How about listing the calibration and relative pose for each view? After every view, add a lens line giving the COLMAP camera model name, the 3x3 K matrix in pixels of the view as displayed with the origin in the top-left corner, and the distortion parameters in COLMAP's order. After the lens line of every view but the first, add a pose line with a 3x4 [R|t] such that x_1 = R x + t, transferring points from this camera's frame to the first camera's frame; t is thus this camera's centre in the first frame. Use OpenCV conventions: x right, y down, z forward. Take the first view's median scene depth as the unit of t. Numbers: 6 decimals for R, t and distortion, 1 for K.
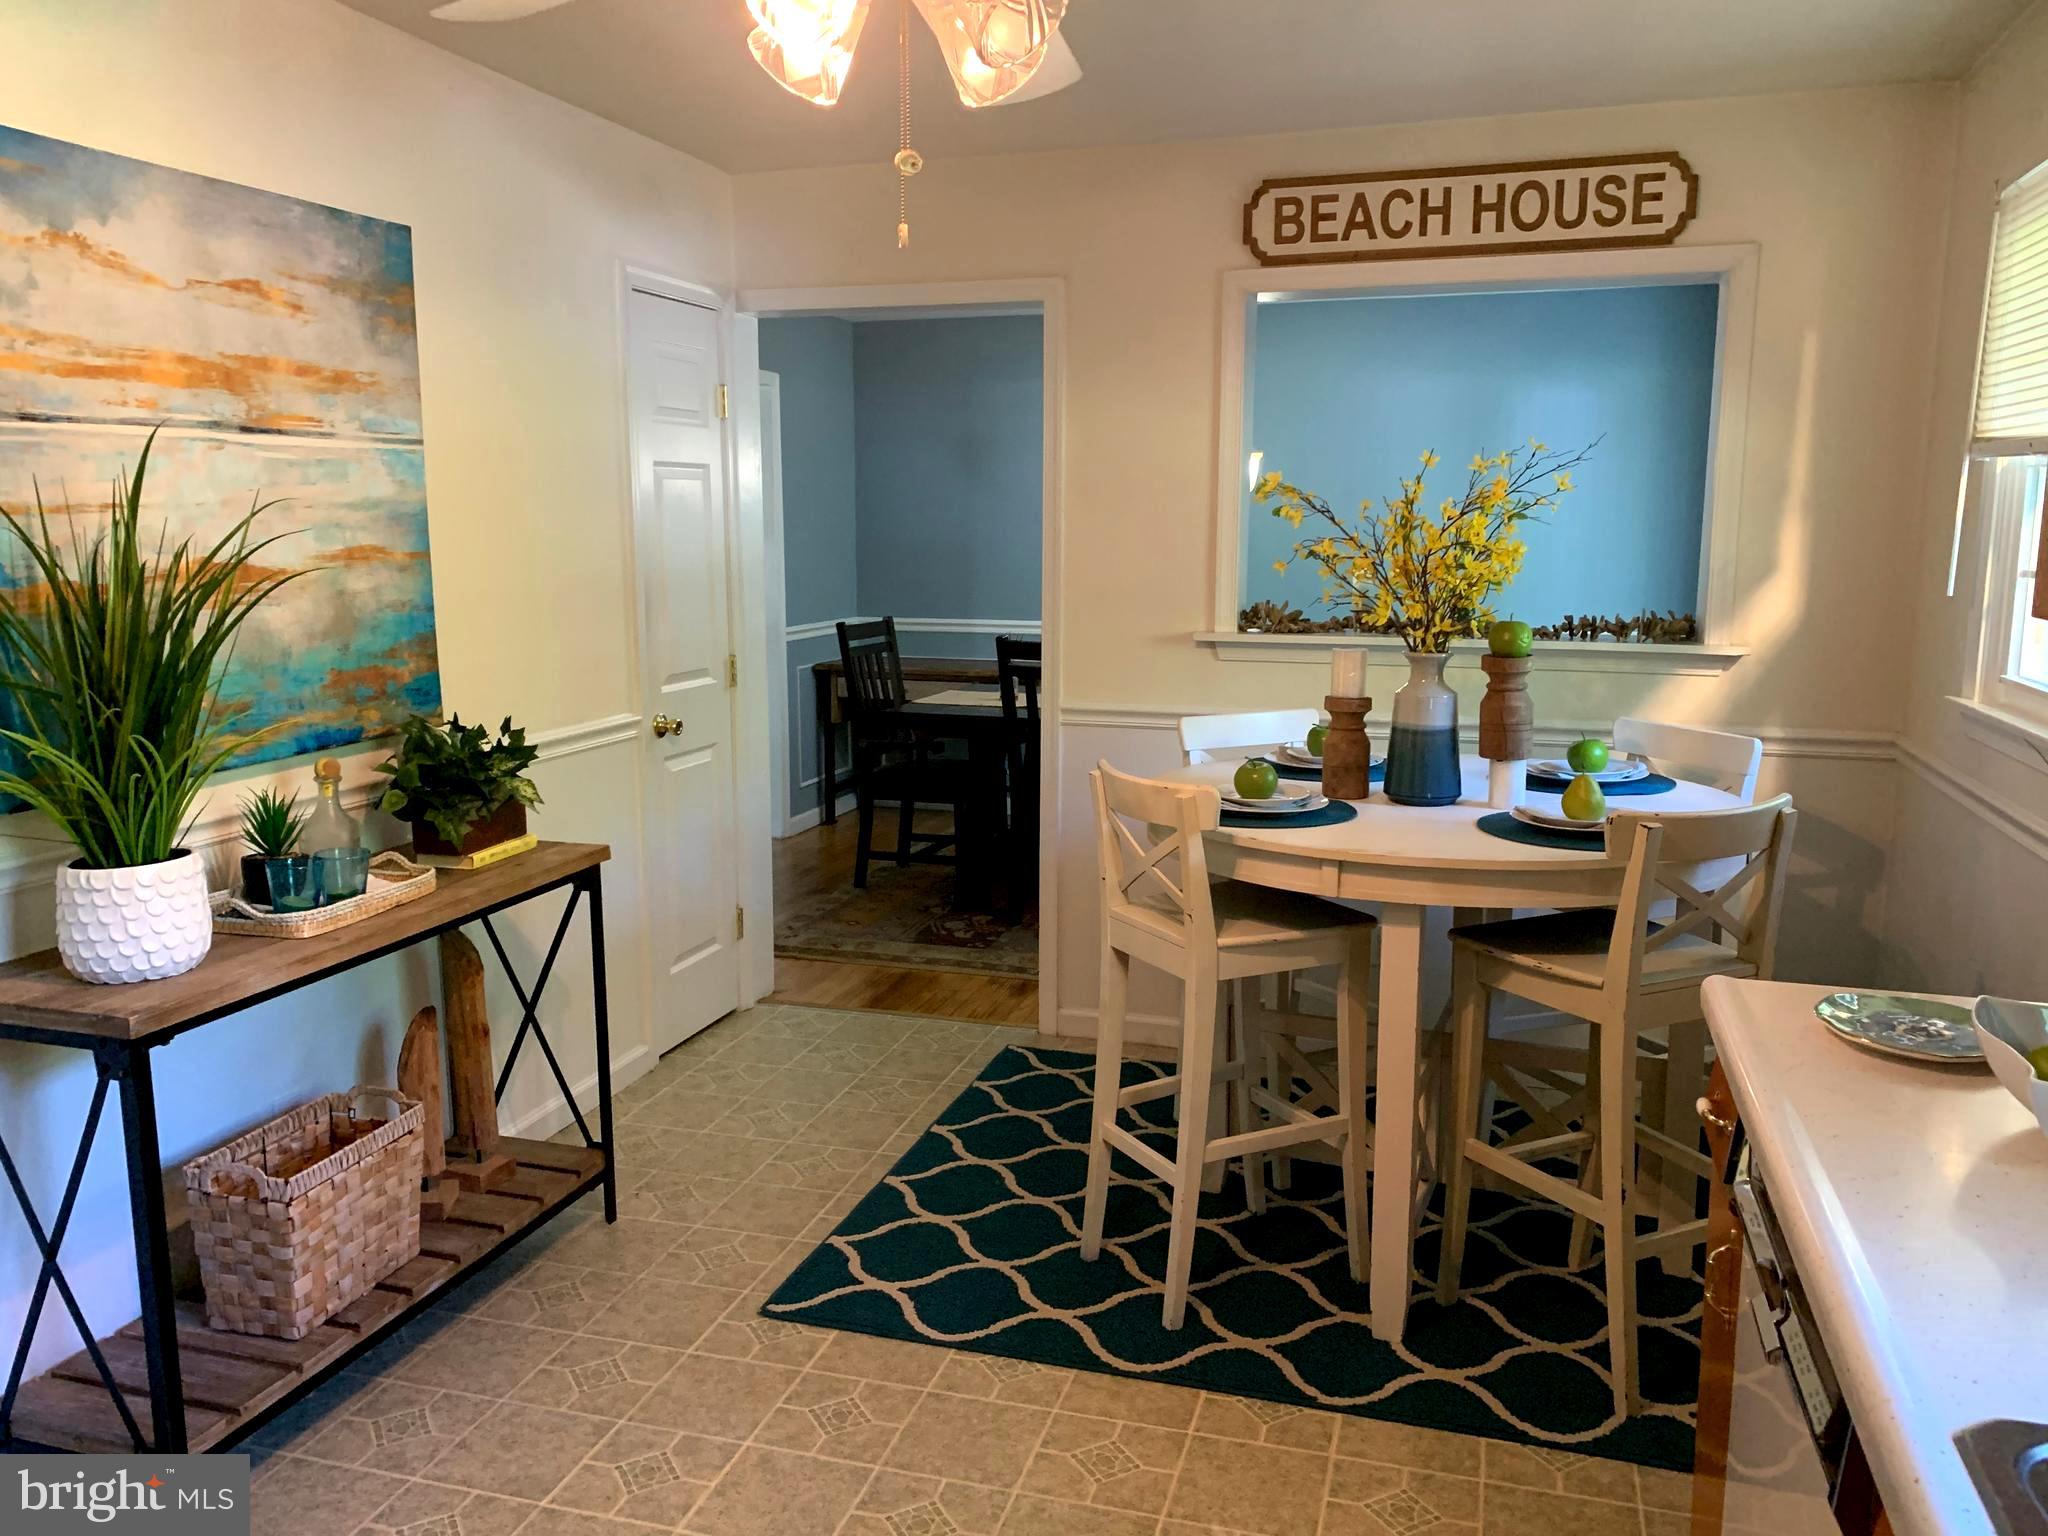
lens RADIAL K [[1555.0, 0, 1018.6], [0, 1555.0, 759.1], [0, 0, 1]] dist [0.035435, -0.037641]
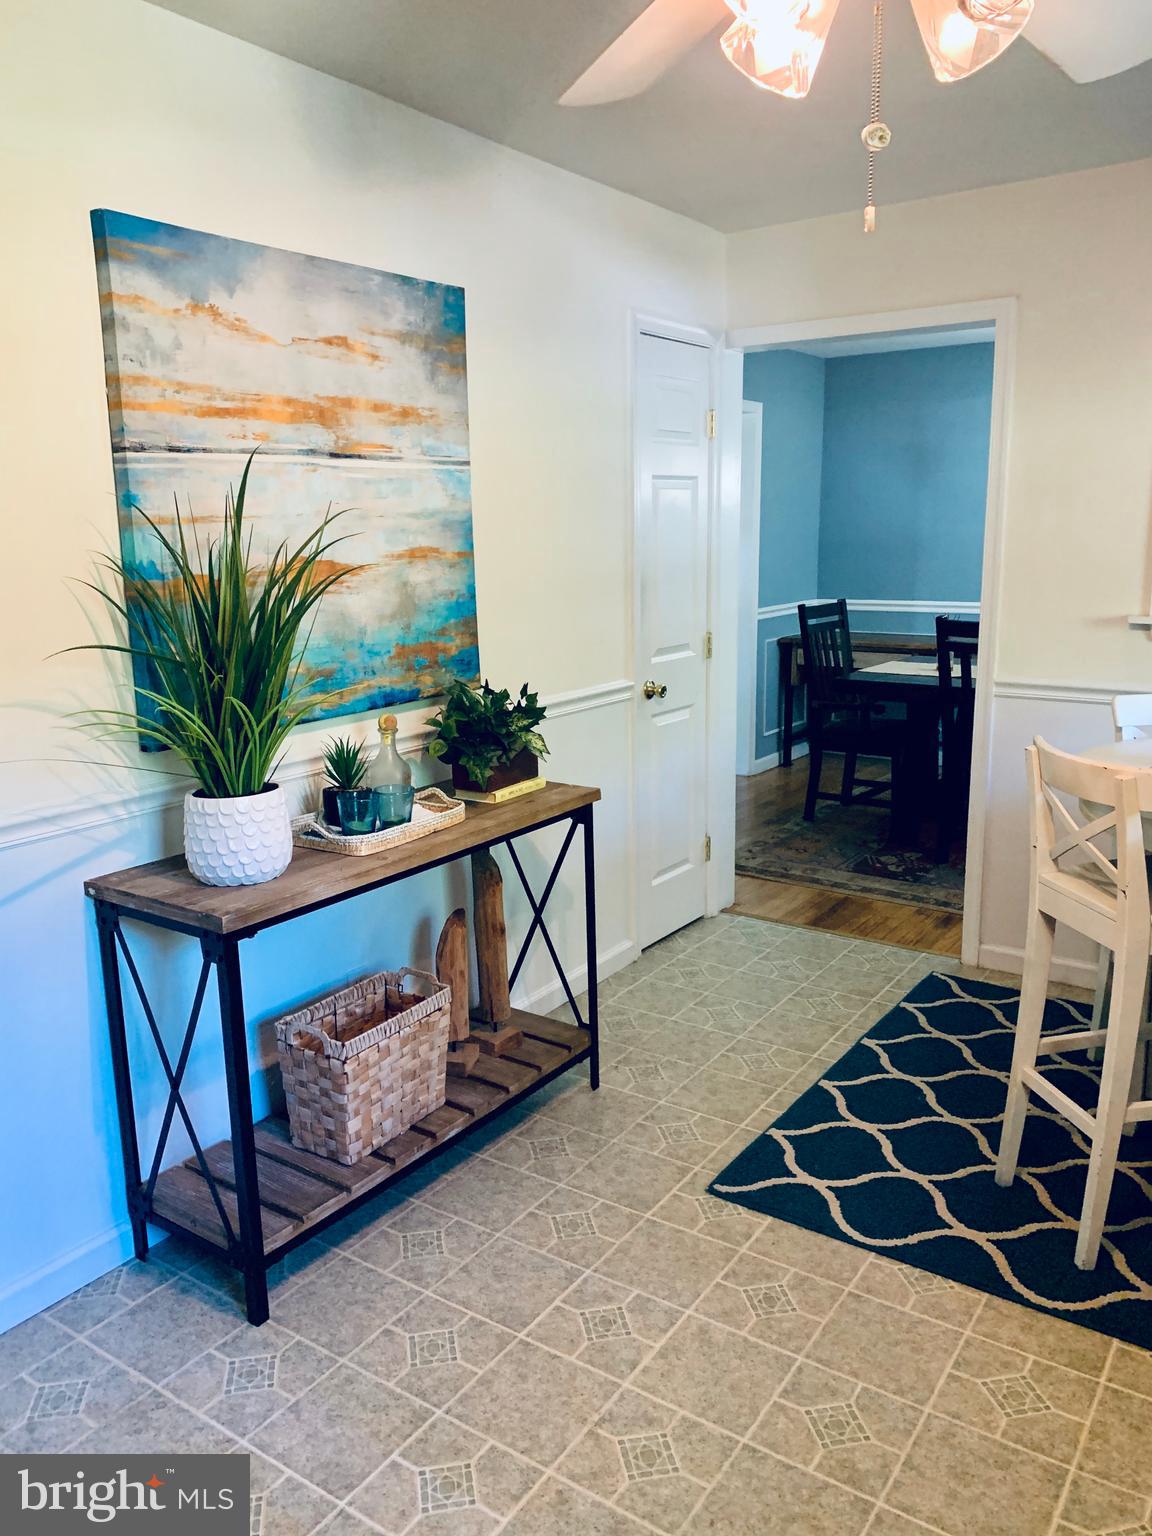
lens RADIAL K [[1166.3, 0, 567.8], [0, 1166.3, 753.2], [0, 0, 1]] dist [0.035435, -0.037641]
pose [[0.950949, 0.043546, -0.306267, -0.007436], [-0.030989, 0.998472, 0.045747, -0.015755], [0.307792, -0.034013, 0.950846, 0.128721]]
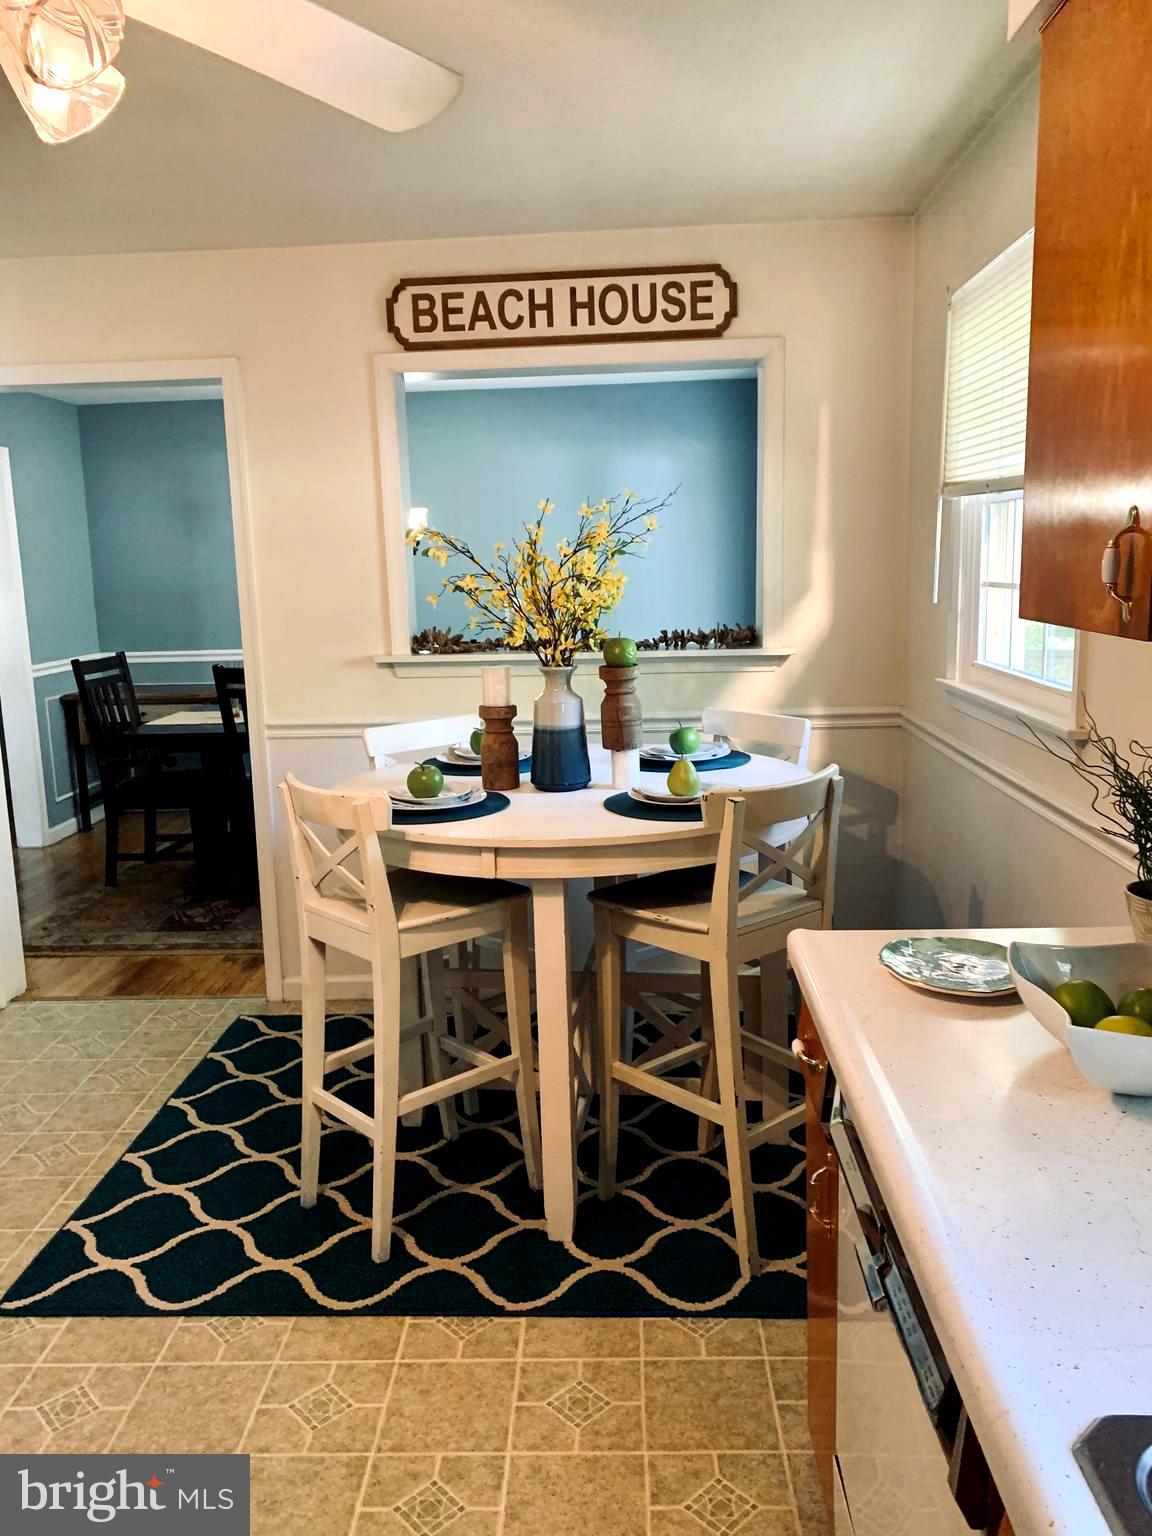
lens RADIAL K [[1166.3, 0, 570.8], [0, 1166.3, 758.1], [0, 0, 1]] dist [0.035435, -0.037641]
pose [[0.966629, -0.070734, 0.246222, 0.045620], [0.068050, 0.997493, 0.019402, -0.014335], [-0.246978, -0.001999, 0.969019, 0.120449]]
